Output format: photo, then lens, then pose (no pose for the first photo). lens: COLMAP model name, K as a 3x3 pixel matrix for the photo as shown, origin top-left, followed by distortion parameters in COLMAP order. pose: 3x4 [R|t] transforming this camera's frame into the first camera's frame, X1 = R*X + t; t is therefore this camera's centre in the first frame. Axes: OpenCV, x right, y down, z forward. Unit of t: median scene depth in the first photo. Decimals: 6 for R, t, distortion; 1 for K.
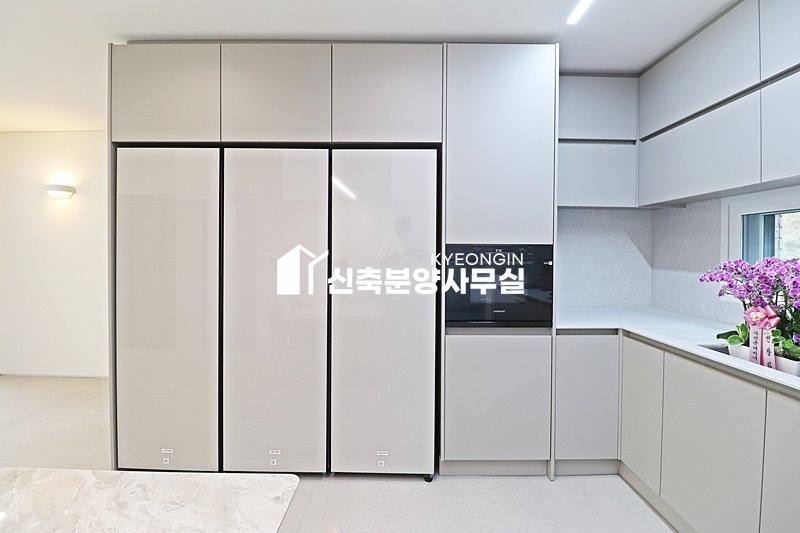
lens RADIAL K [[370.6, 0, 404.7], [0, 370.6, 259.8], [0, 0, 1]] dist [-0.006956, -0.009673]
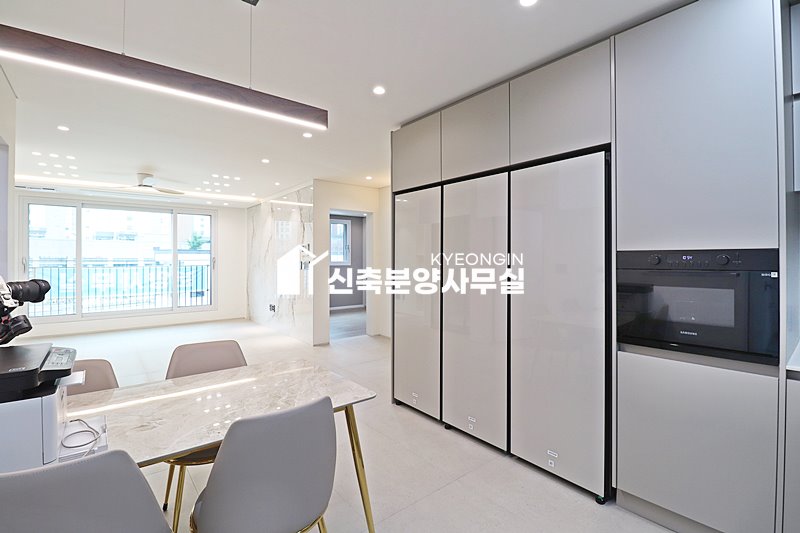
lens RADIAL K [[370.6, 0, 397.1], [0, 370.6, 259.3], [0, 0, 1]] dist [-0.006956, -0.009673]
pose [[0.625652, -0.005387, -0.780084, 0.478424], [-0.010503, 0.999827, -0.015327, -0.002058], [0.780032, 0.017783, 0.625487, 0.002964]]
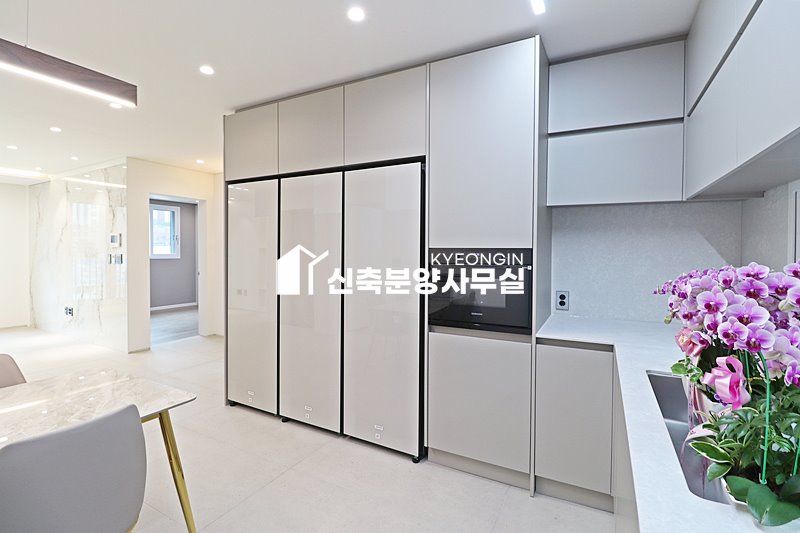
lens RADIAL K [[370.6, 0, 396.3], [0, 370.6, 261.4], [0, 0, 1]] dist [-0.006956, -0.009673]
pose [[0.880642, 0.012438, -0.473619, 0.535644], [-0.011268, 0.999922, 0.005307, -0.008281], [0.473648, 0.000663, 0.880714, -0.002308]]
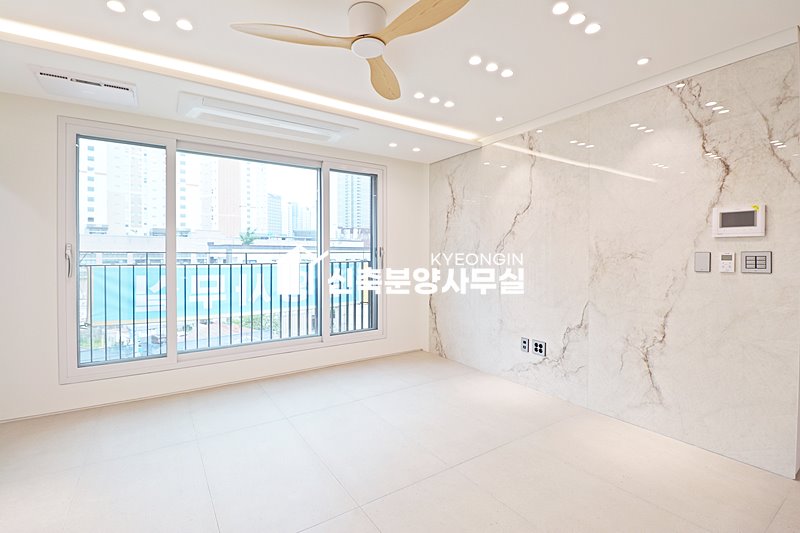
lens RADIAL K [[370.6, 0, 396.6], [0, 370.6, 254.8], [0, 0, 1]] dist [-0.006956, -0.009673]
pose [[0.544733, -0.006039, -0.838588, -1.713169], [-0.012039, 0.999815, -0.015021, 0.015395], [0.838523, 0.018278, 0.544559, -0.207954]]
